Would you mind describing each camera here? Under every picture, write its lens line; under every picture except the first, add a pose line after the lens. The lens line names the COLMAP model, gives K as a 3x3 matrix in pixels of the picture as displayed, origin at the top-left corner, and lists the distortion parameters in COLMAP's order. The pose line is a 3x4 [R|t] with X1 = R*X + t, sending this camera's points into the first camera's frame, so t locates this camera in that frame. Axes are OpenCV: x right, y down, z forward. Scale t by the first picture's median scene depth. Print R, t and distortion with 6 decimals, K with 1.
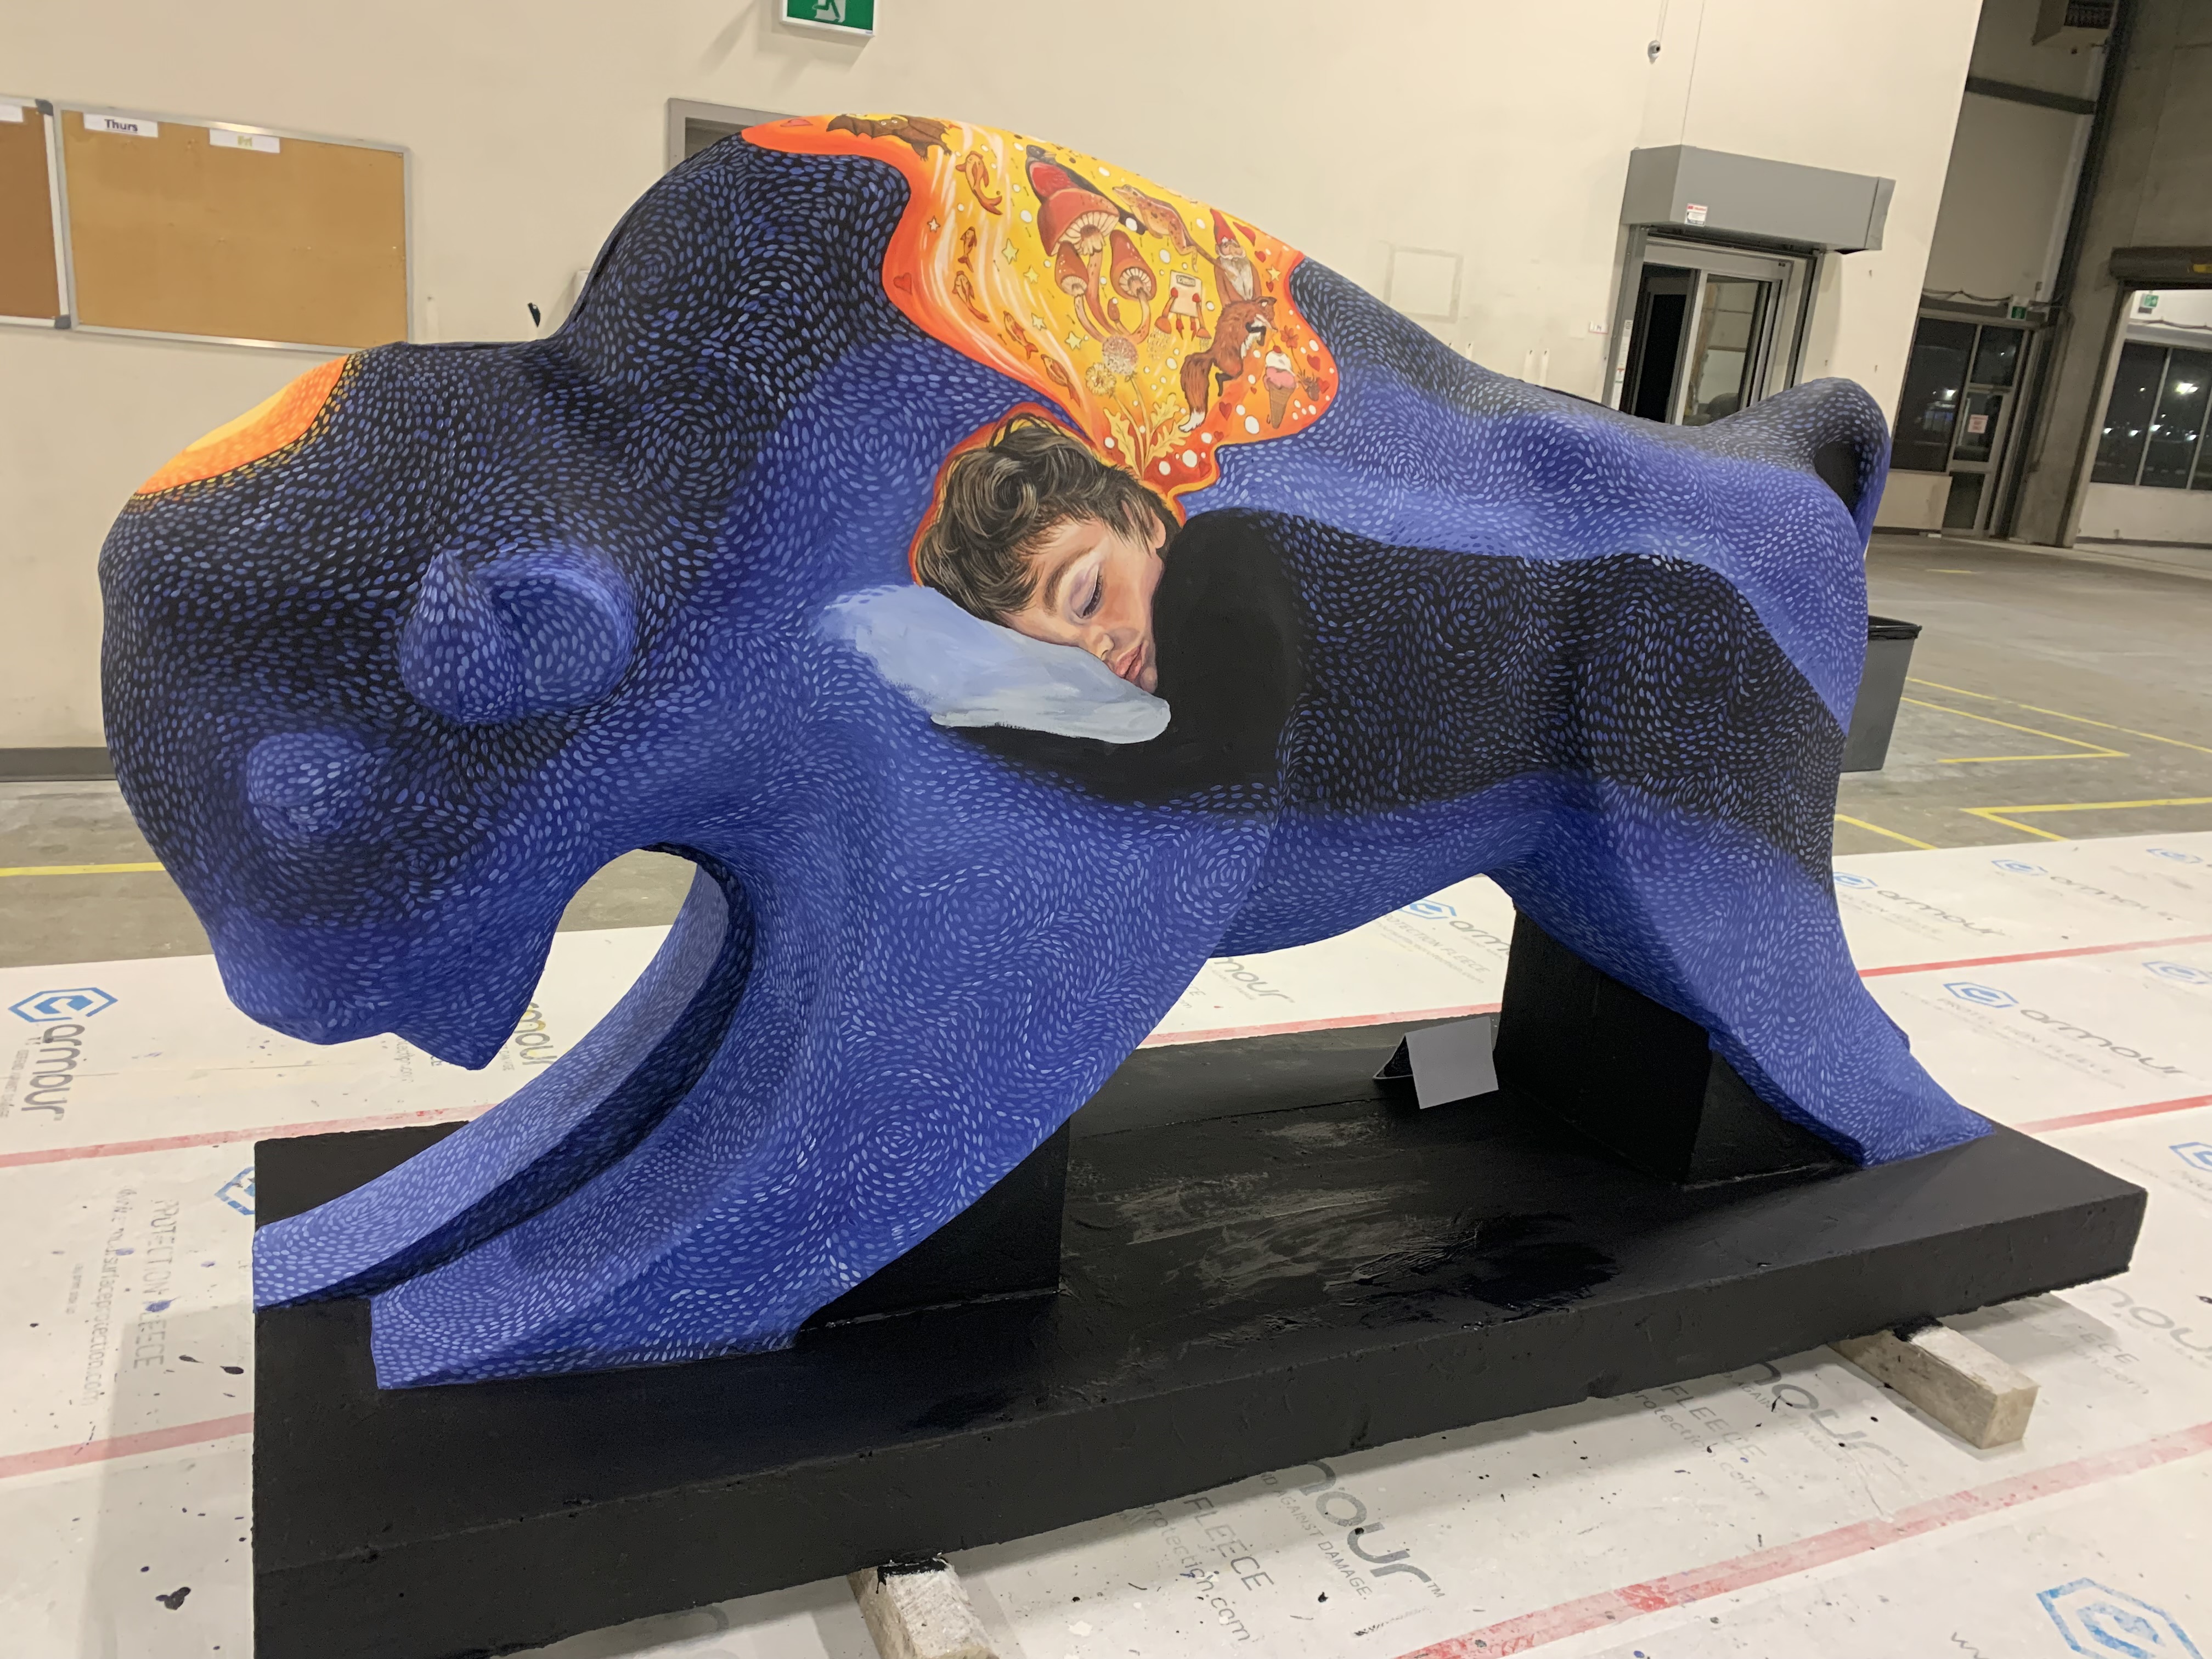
lens RADIAL K [[1752.2, 0, 1103.3], [0, 1752.2, 867.1], [0, 0, 1]] dist [0.204319, -0.628384]
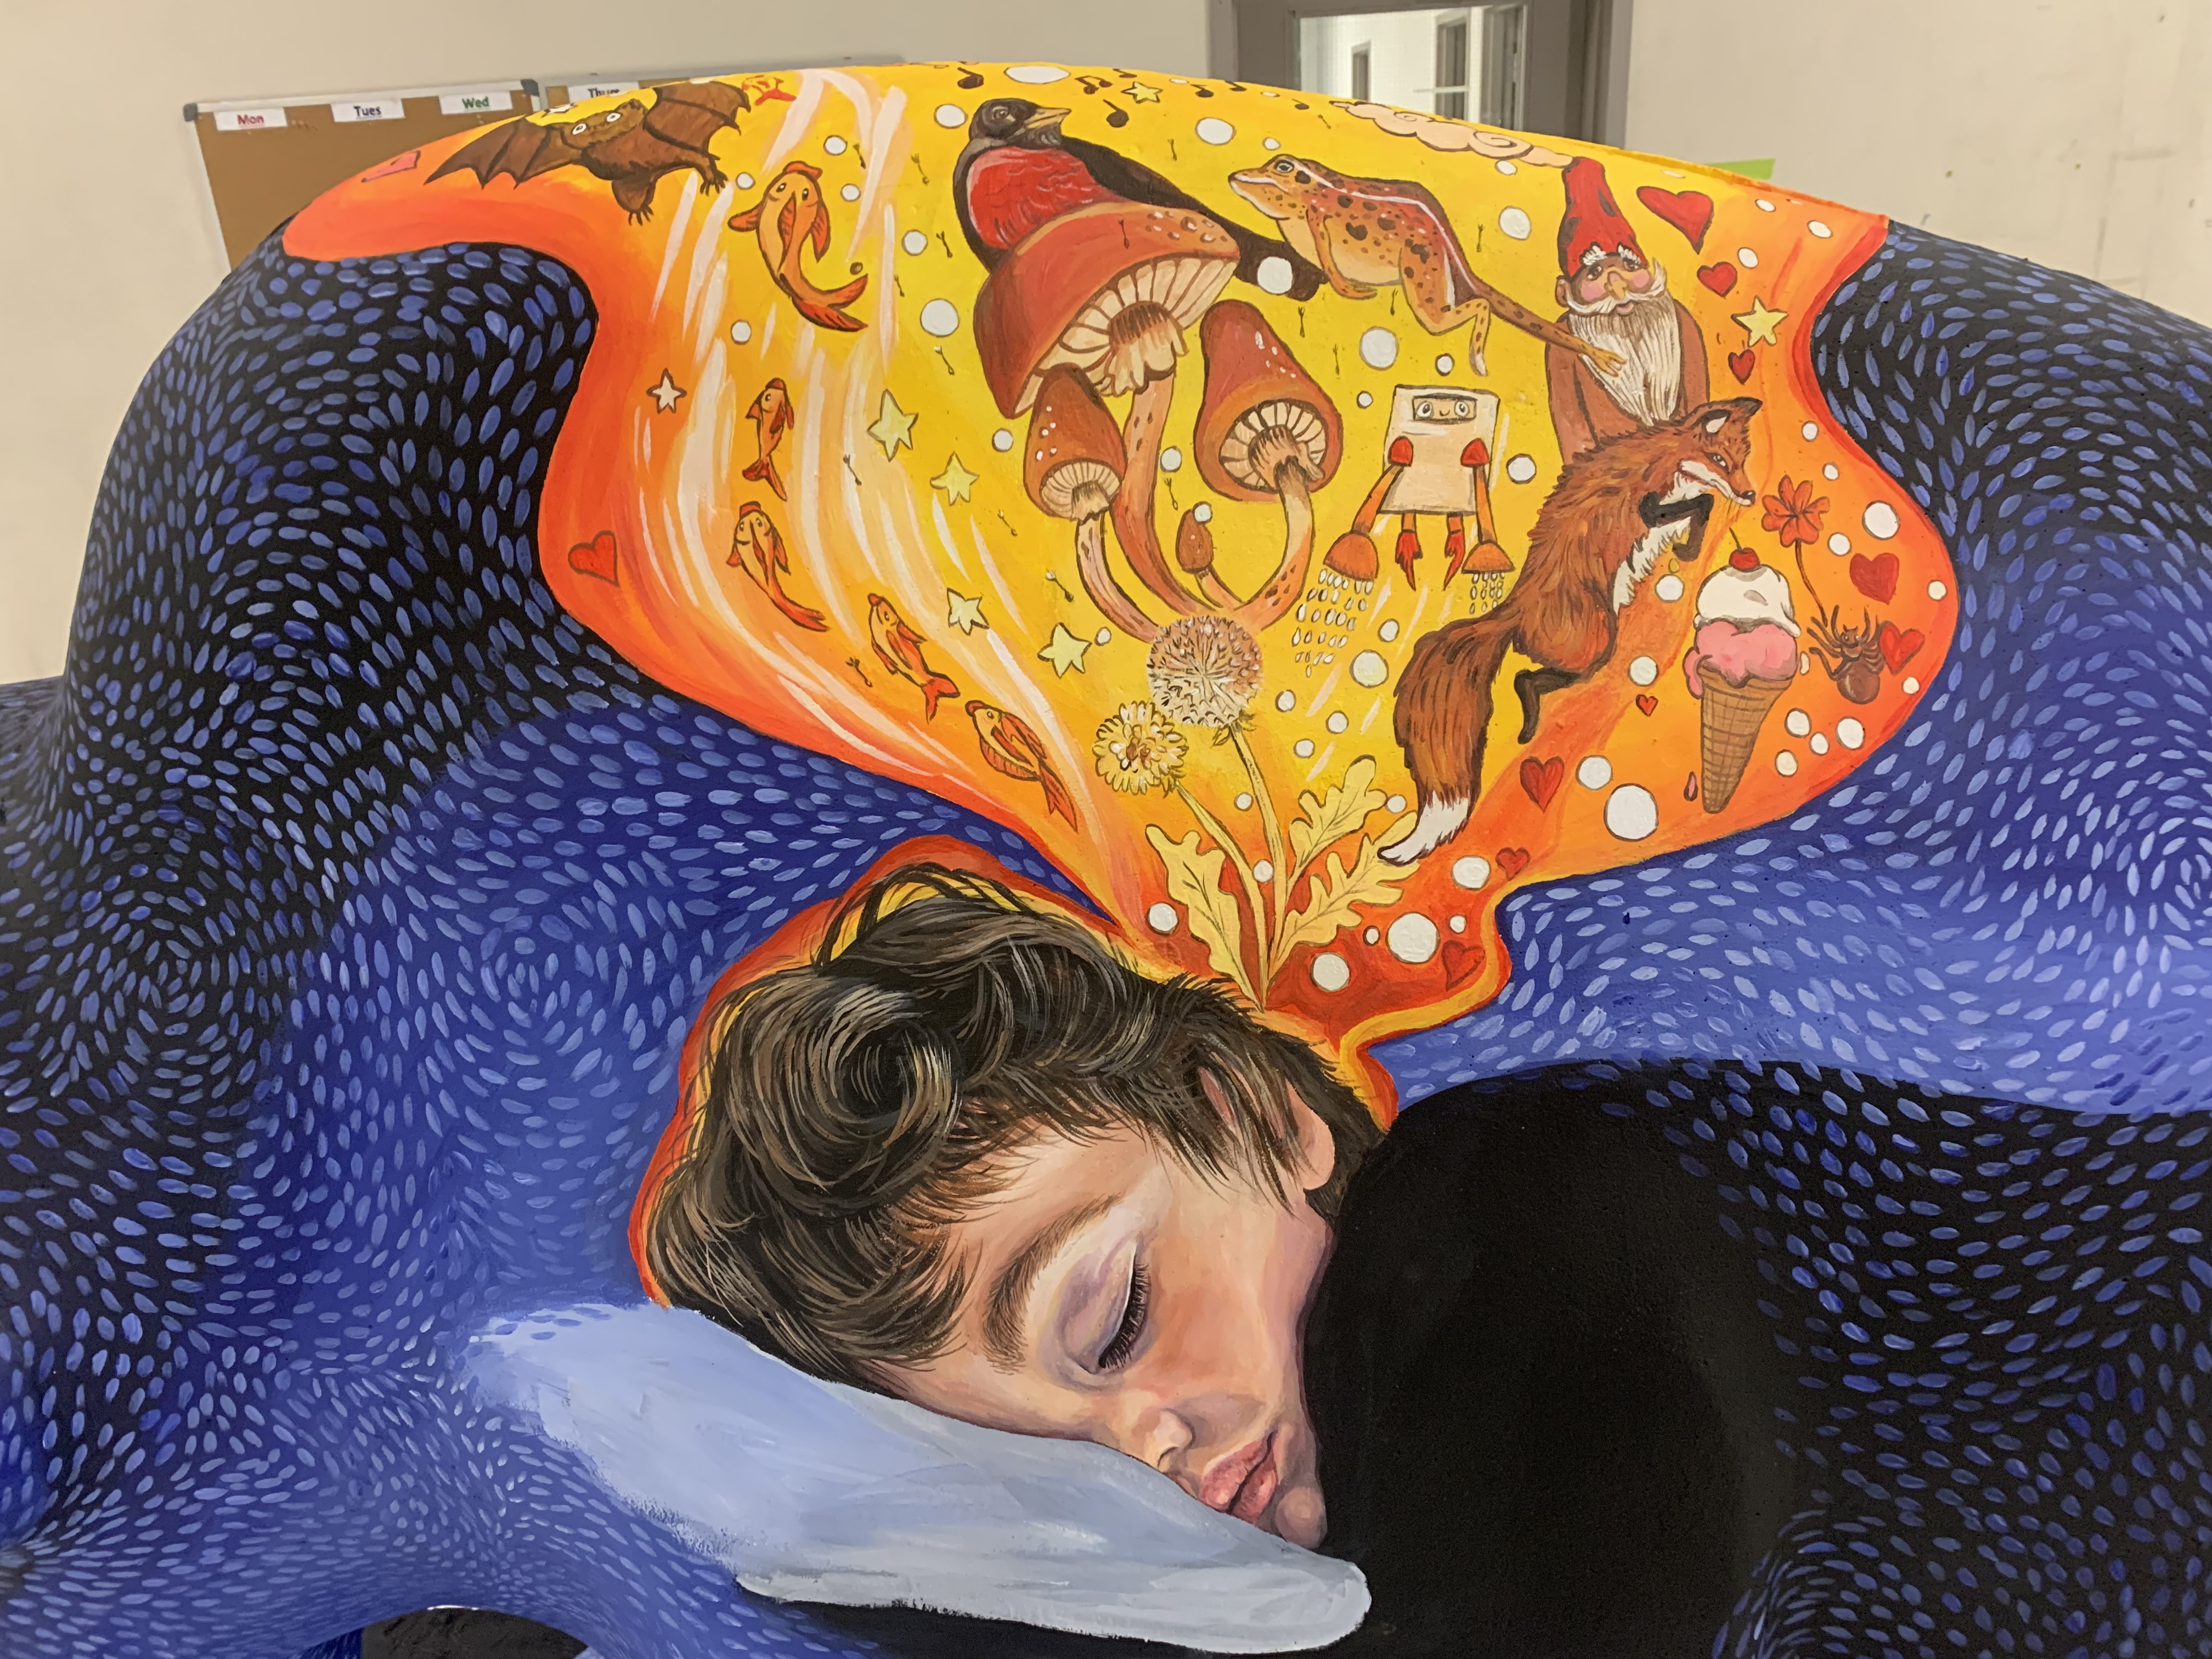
lens RADIAL K [[1715.1, 0, 1106.0], [0, 1715.1, 829.5], [0, 0, 1]] dist [0.030269, -0.048137]
pose [[0.886085, 0.040819, -0.461722, 0.161371], [0.011746, 0.993818, 0.110401, -0.309935], [0.463374, -0.103248, 0.880128, 0.716804]]
